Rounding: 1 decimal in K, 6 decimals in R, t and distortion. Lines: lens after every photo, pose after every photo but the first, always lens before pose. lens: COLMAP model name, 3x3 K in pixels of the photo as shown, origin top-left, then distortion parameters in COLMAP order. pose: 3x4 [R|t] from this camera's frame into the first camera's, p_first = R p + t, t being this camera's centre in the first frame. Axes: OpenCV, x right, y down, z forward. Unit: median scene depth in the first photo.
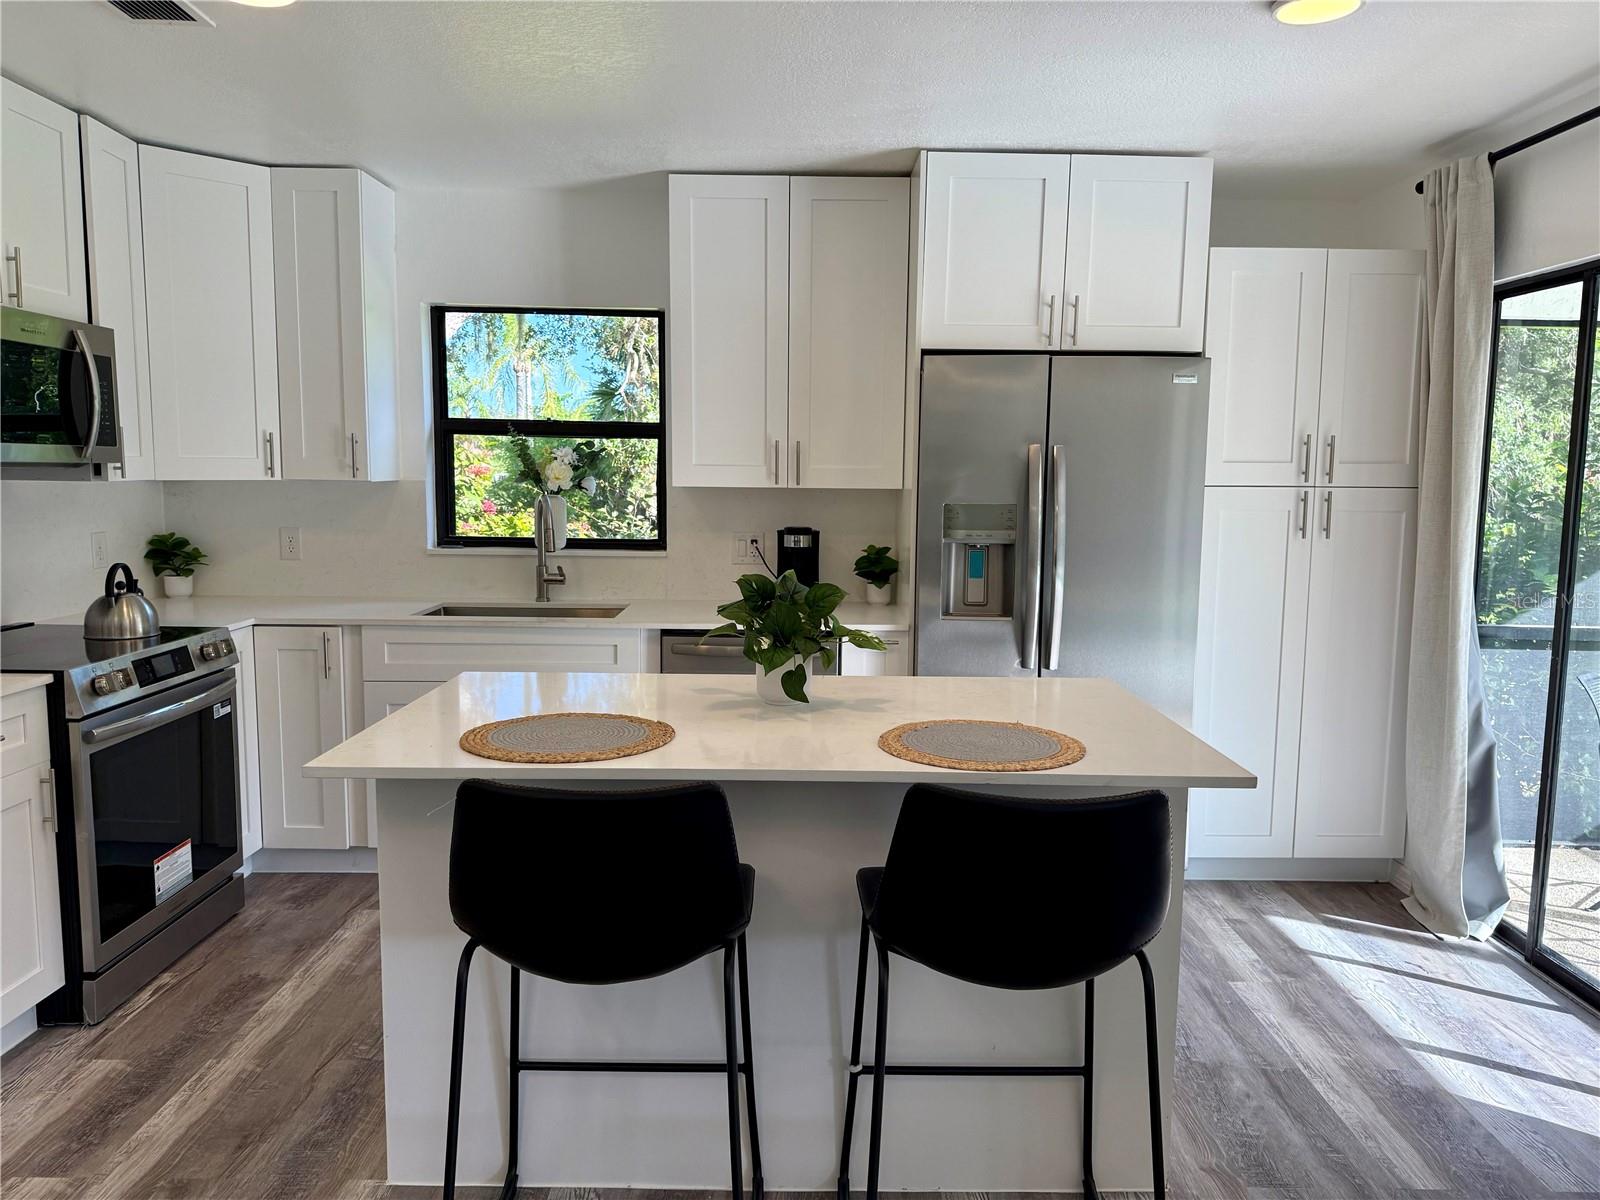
lens RADIAL K [[1121.1, 0, 797.7], [0, 1121.1, 601.2], [0, 0, 1]] dist [0.077880, -0.104066]
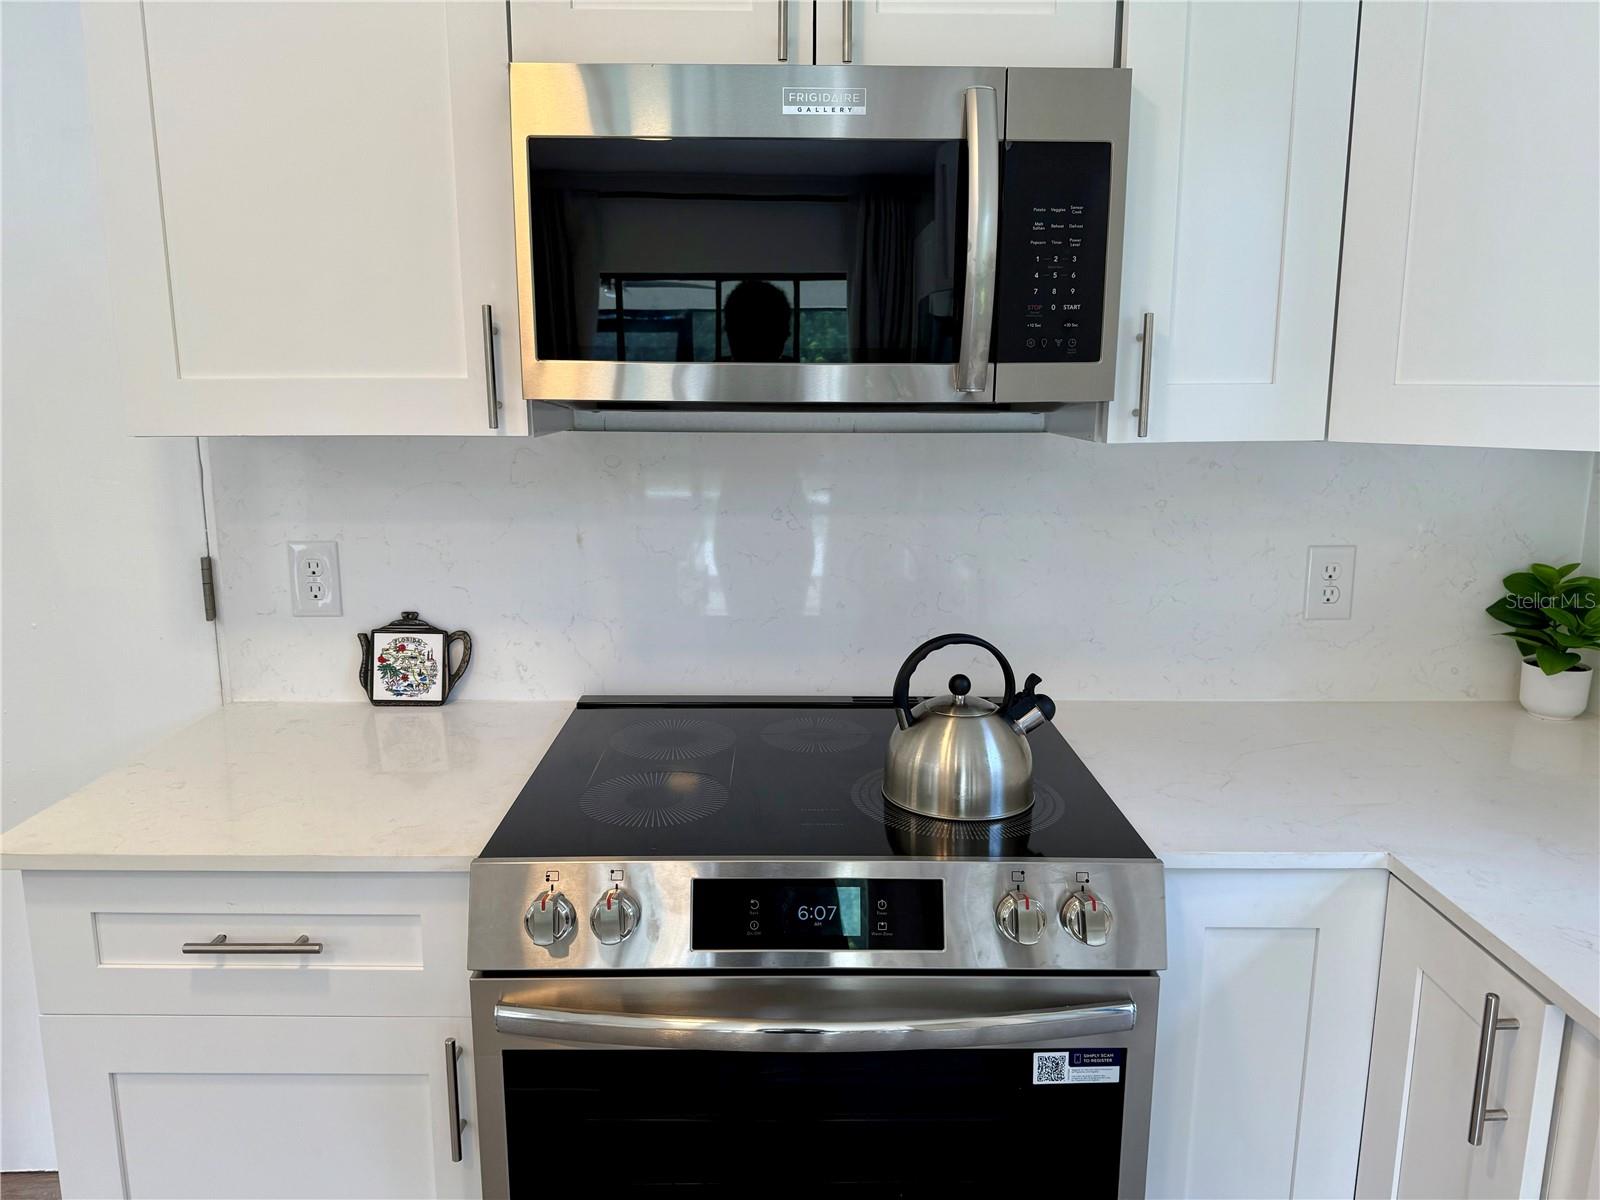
lens RADIAL K [[1121.1, 0, 797.7], [0, 1121.1, 601.2], [0, 0, 1]] dist [0.077880, -0.104066]
pose [[0.007279, 0.179746, -0.983686, -0.154888], [-0.118412, 0.976946, 0.177638, -0.100416], [0.992938, 0.115187, 0.028395, 0.806978]]
